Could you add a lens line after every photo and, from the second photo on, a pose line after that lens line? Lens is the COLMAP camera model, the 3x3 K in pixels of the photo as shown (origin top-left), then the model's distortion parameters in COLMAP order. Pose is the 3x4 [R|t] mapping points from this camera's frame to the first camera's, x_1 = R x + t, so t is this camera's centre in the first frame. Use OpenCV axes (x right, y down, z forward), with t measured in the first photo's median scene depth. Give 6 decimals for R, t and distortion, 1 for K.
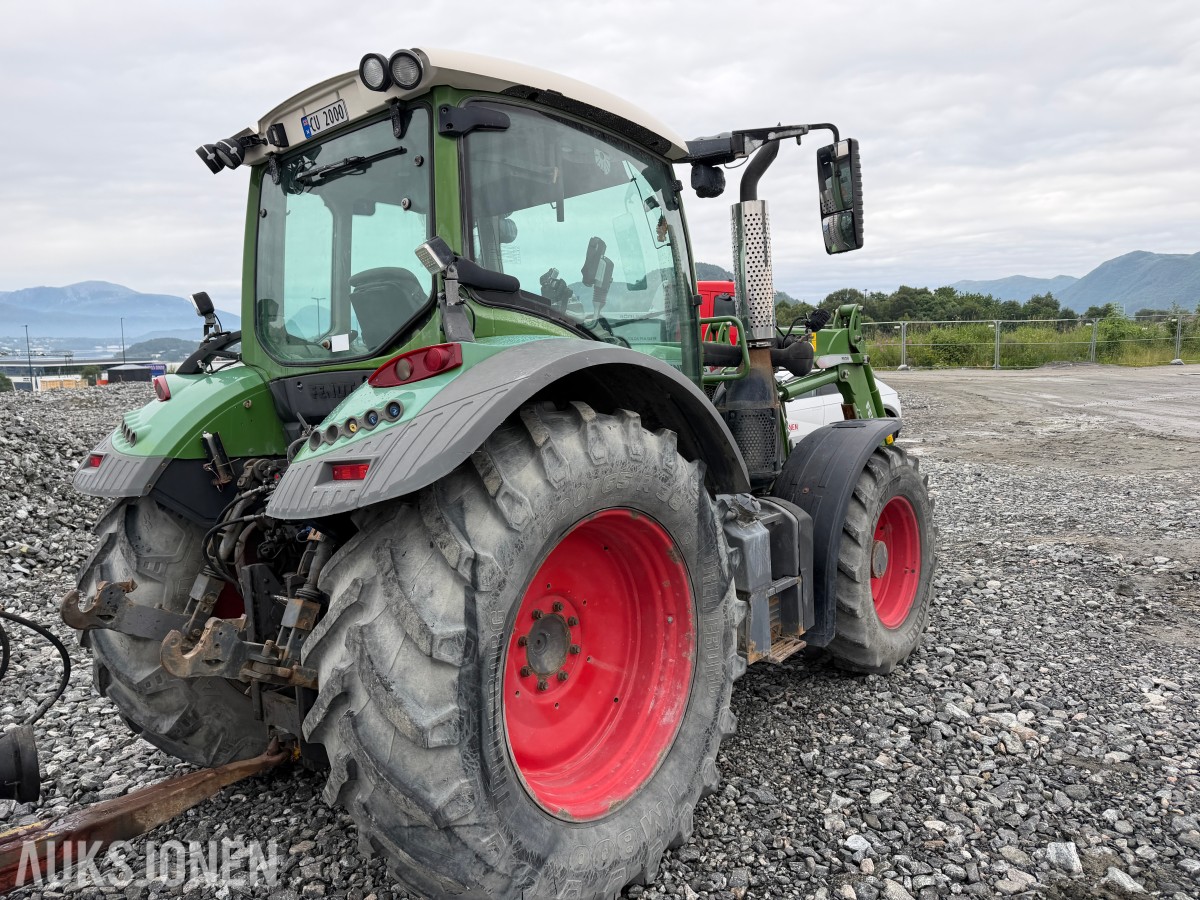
lens RADIAL K [[848.5, 0, 602.6], [0, 848.5, 439.1], [0, 0, 1]] dist [0.045398, -0.061703]
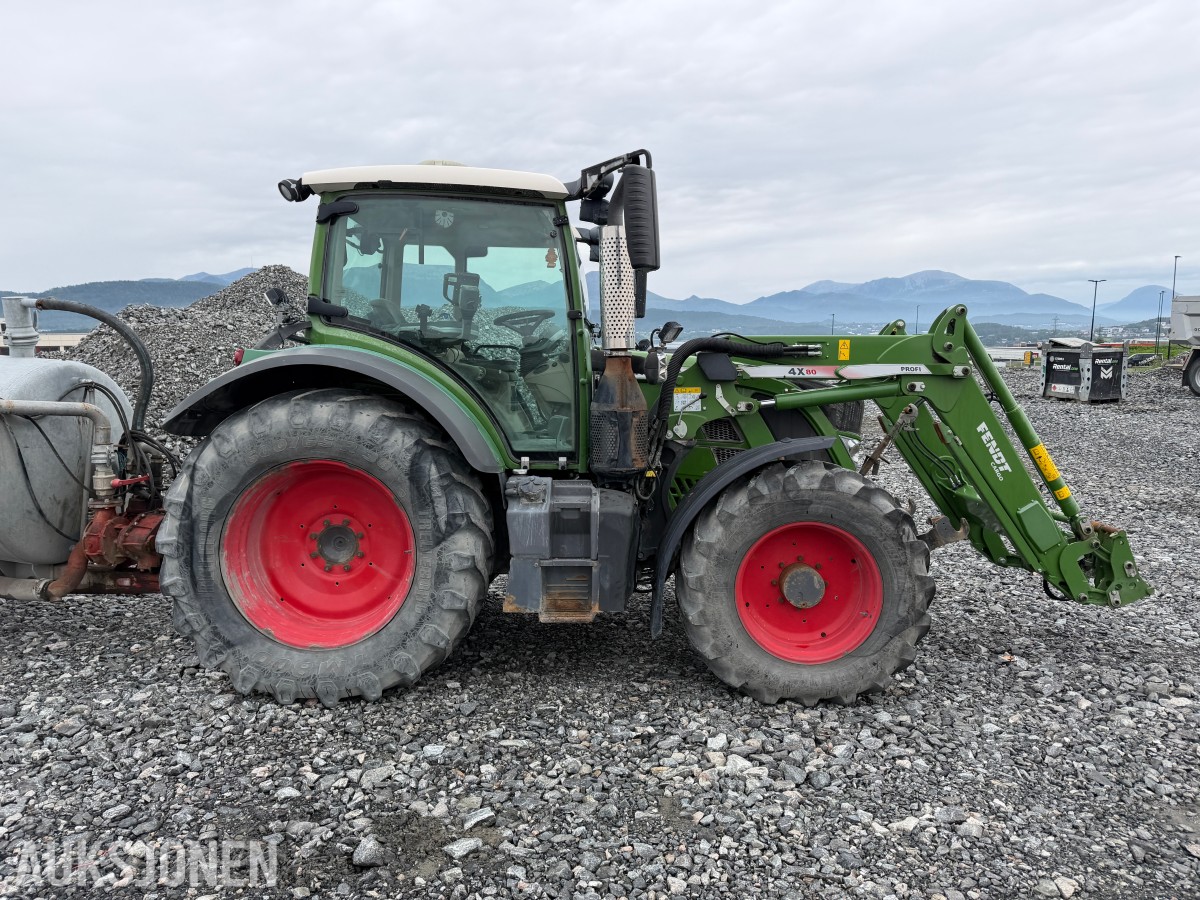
lens RADIAL K [[848.5, 0, 597.7], [0, 848.5, 439.2], [0, 0, 1]] dist [0.045398, -0.061703]
pose [[0.618098, 0.105722, -0.778960, 1.082385], [-0.091832, 0.993841, 0.062018, -0.068367], [0.780719, 0.033201, 0.624000, 0.296840]]
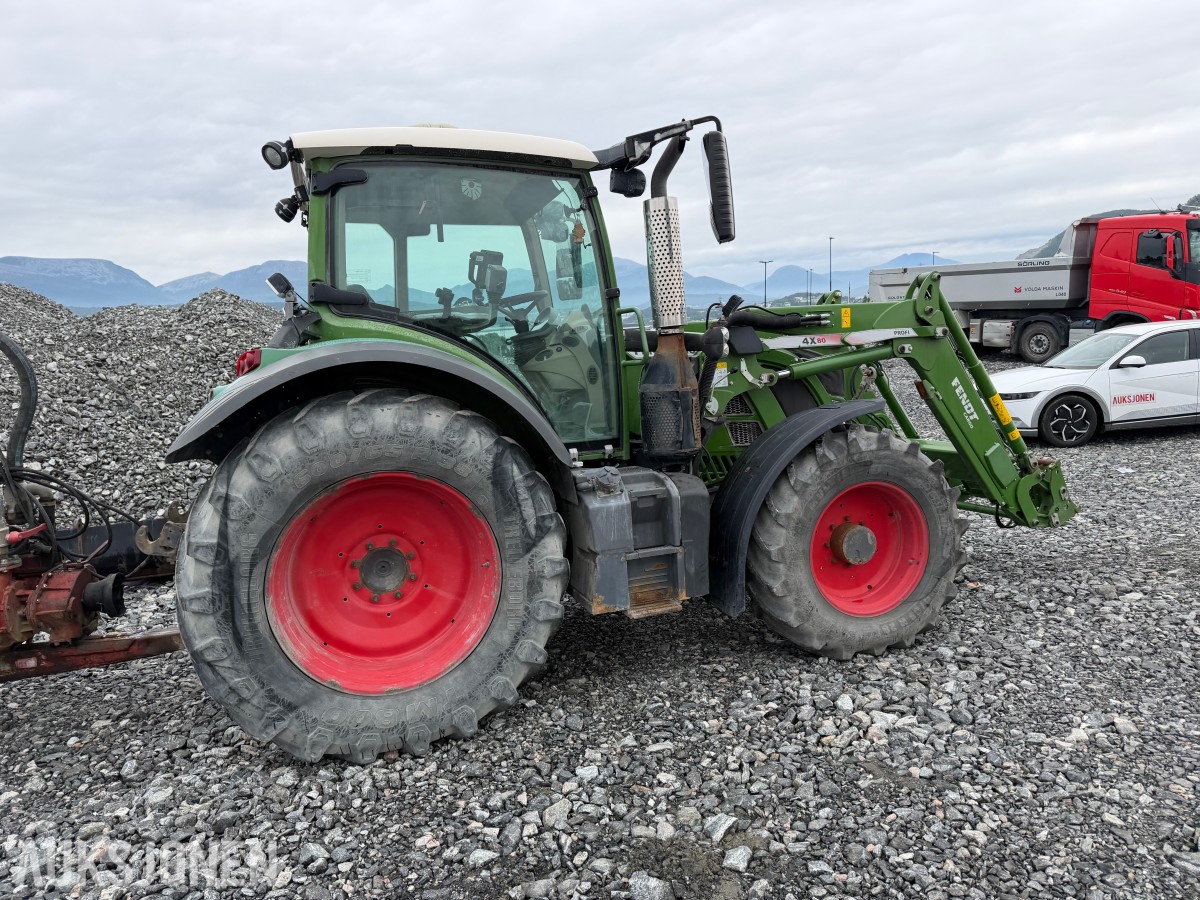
lens RADIAL K [[848.5, 0, 601.1], [0, 848.5, 447.8], [0, 0, 1]] dist [0.045398, -0.061703]
pose [[0.852880, 0.049383, -0.519765, 0.696838], [-0.018079, 0.997713, 0.065128, -0.033437], [0.521793, -0.046149, 0.851823, 0.031943]]
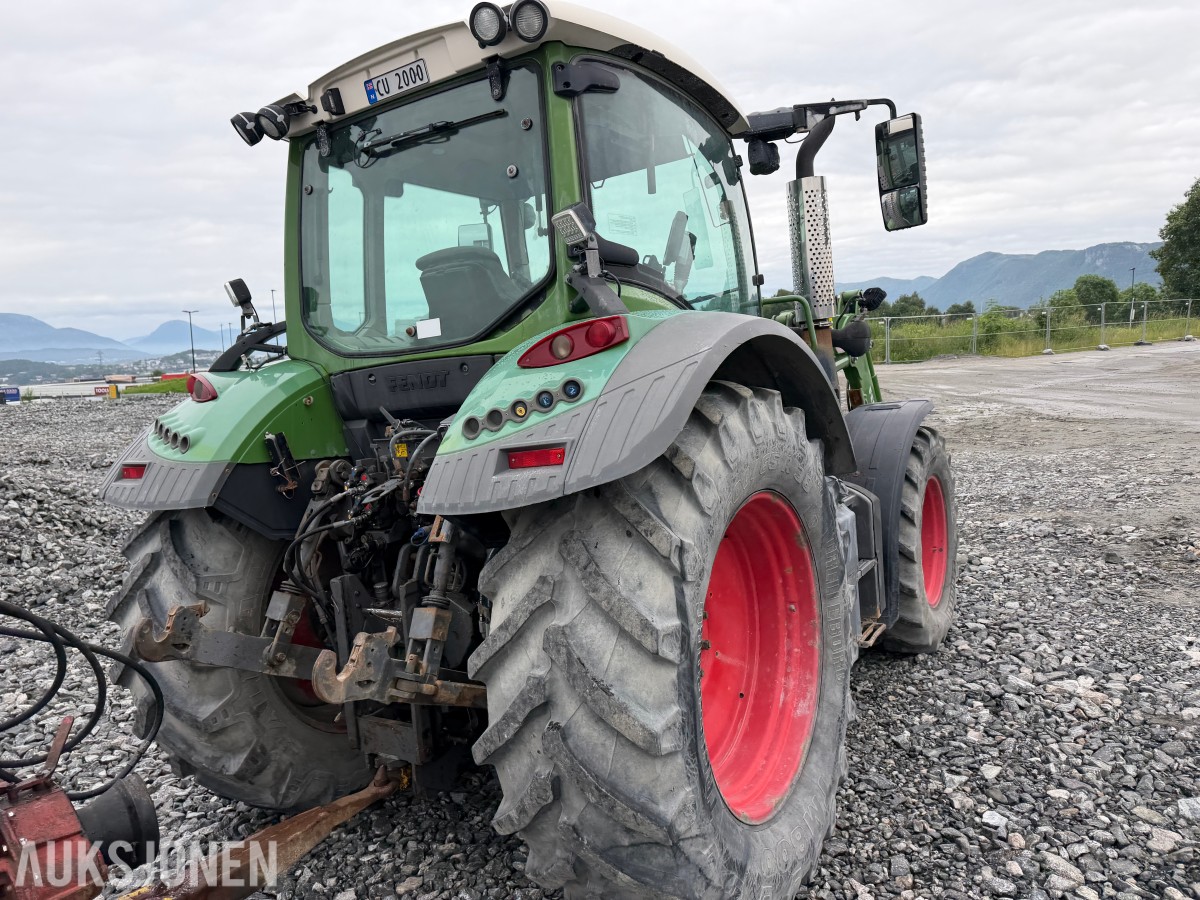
lens RADIAL K [[848.5, 0, 602.7], [0, 848.5, 447.4], [0, 0, 1]] dist [0.045398, -0.061703]
pose [[0.990715, -0.042640, 0.129096, -0.202005], [0.042540, 0.999089, 0.003532, 0.016116], [-0.129129, 0.001992, 0.991626, 0.060908]]
